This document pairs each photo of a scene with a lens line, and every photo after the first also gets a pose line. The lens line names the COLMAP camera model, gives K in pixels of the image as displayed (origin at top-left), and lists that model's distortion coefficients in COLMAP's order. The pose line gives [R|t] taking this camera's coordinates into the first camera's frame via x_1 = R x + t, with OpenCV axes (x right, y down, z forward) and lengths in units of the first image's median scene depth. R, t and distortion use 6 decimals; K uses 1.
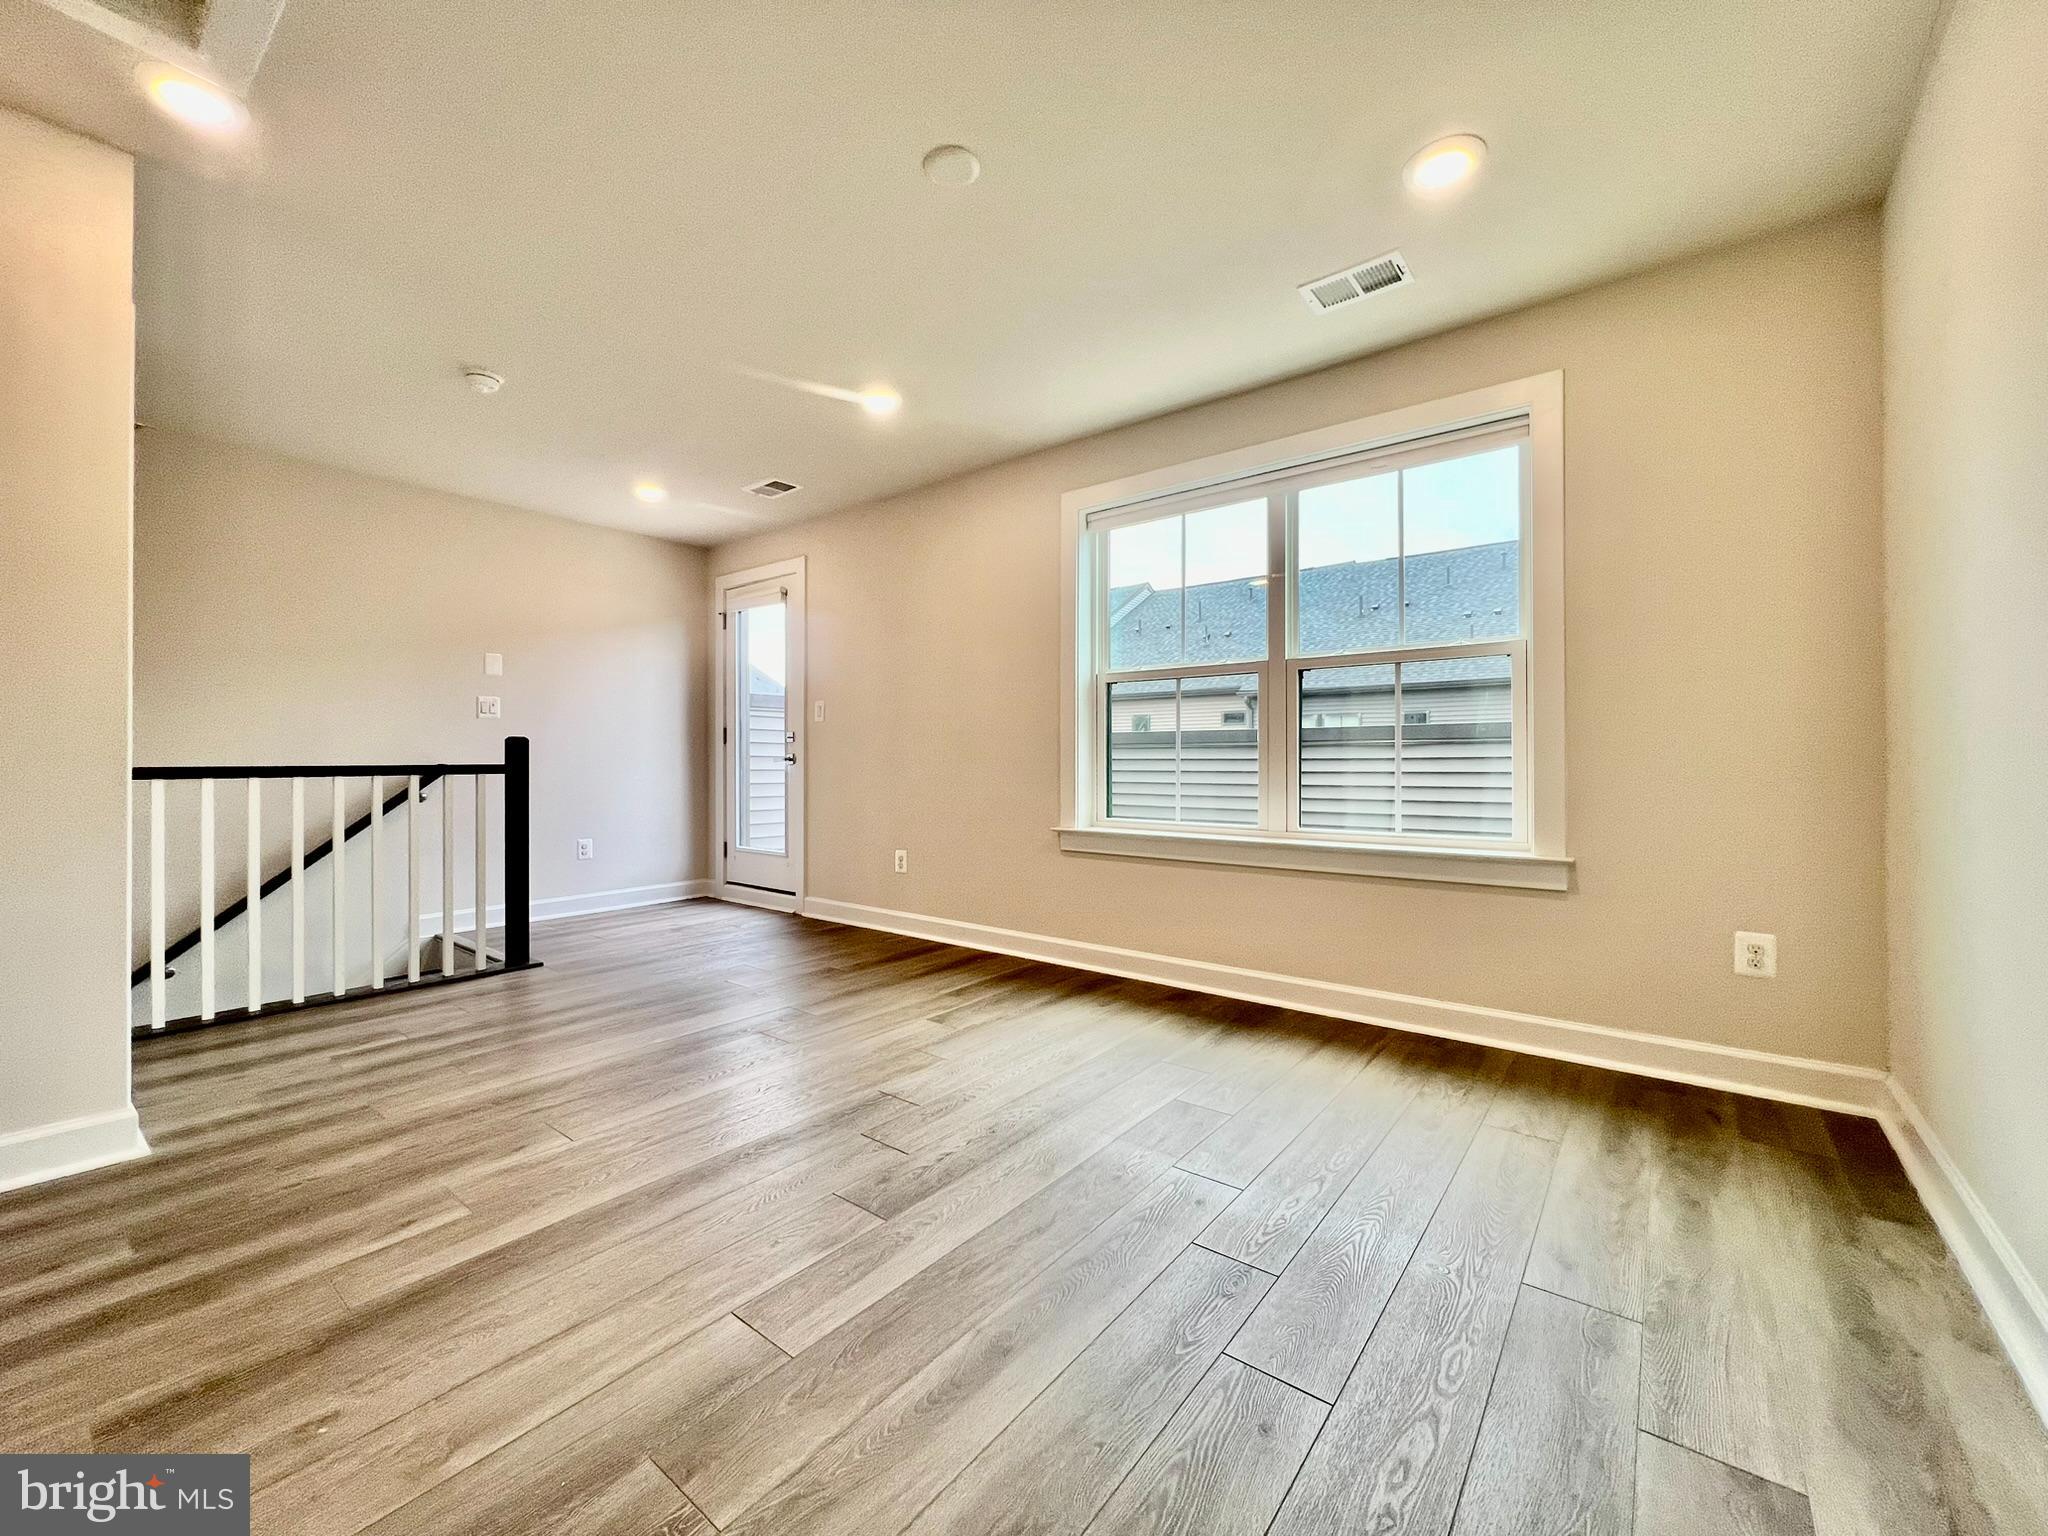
lens RADIAL K [[822.2, 0, 1020.6], [0, 822.2, 759.4], [0, 0, 1]] dist [-0.001724, 0.000097]
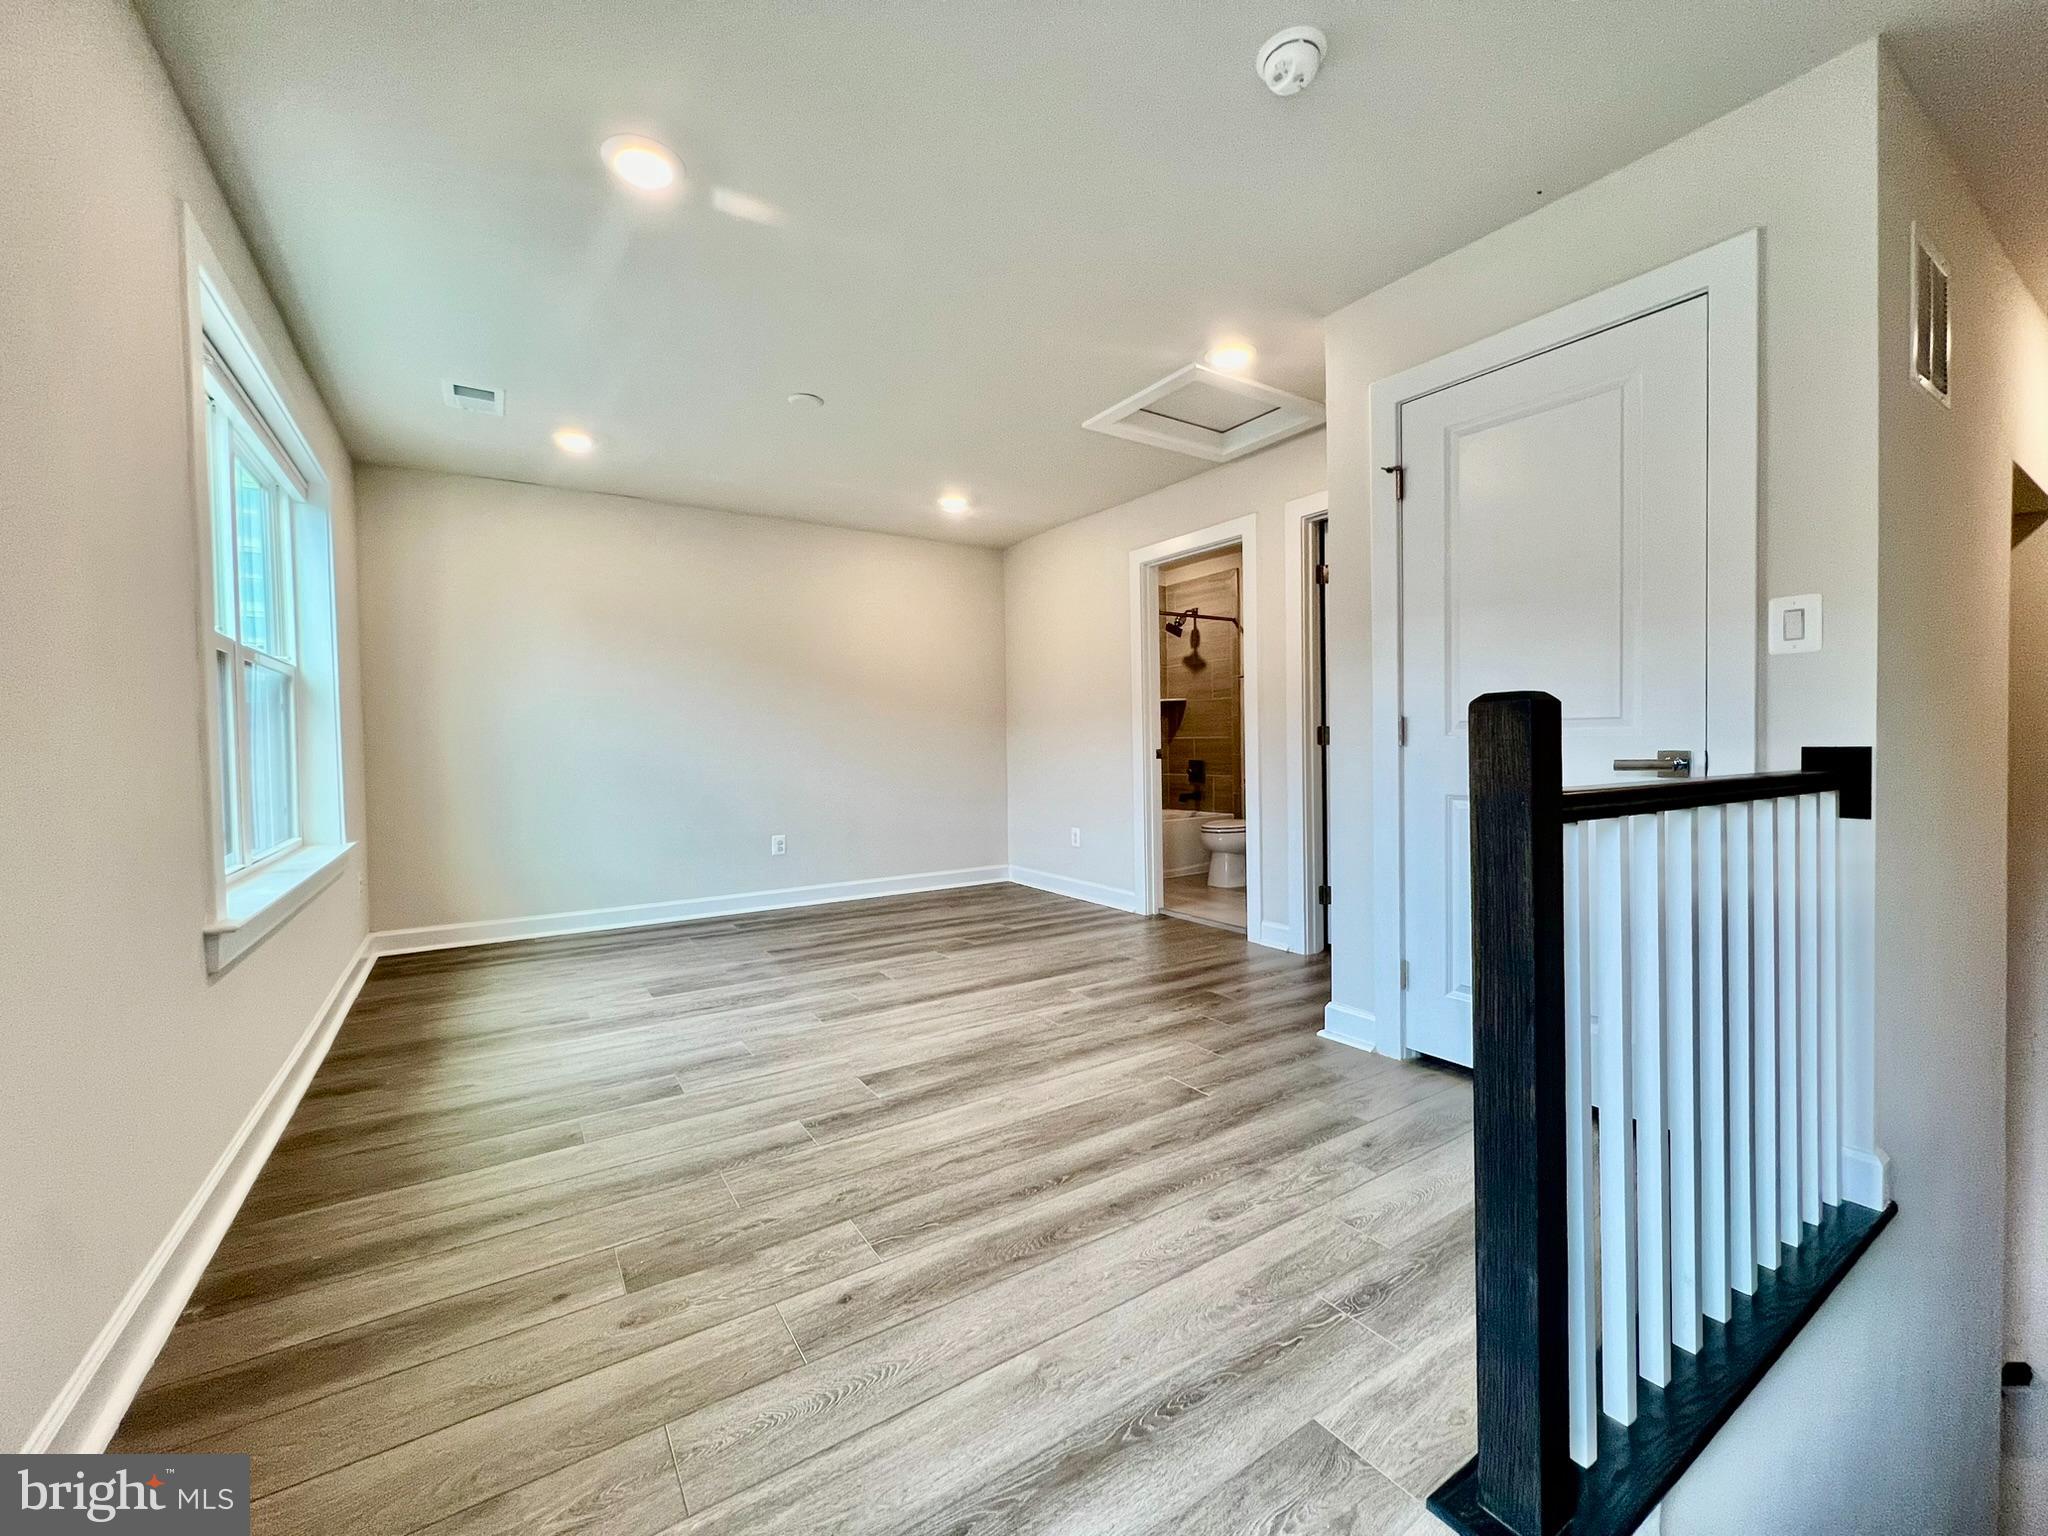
lens RADIAL K [[822.2, 0, 1020.6], [0, 822.2, 759.4], [0, 0, 1]] dist [-0.001724, 0.000097]
pose [[-0.948381, 0.008503, 0.317018, -0.934987], [0.012417, 0.999870, 0.010327, -0.016132], [-0.316889, 0.013730, -0.948363, 2.270668]]
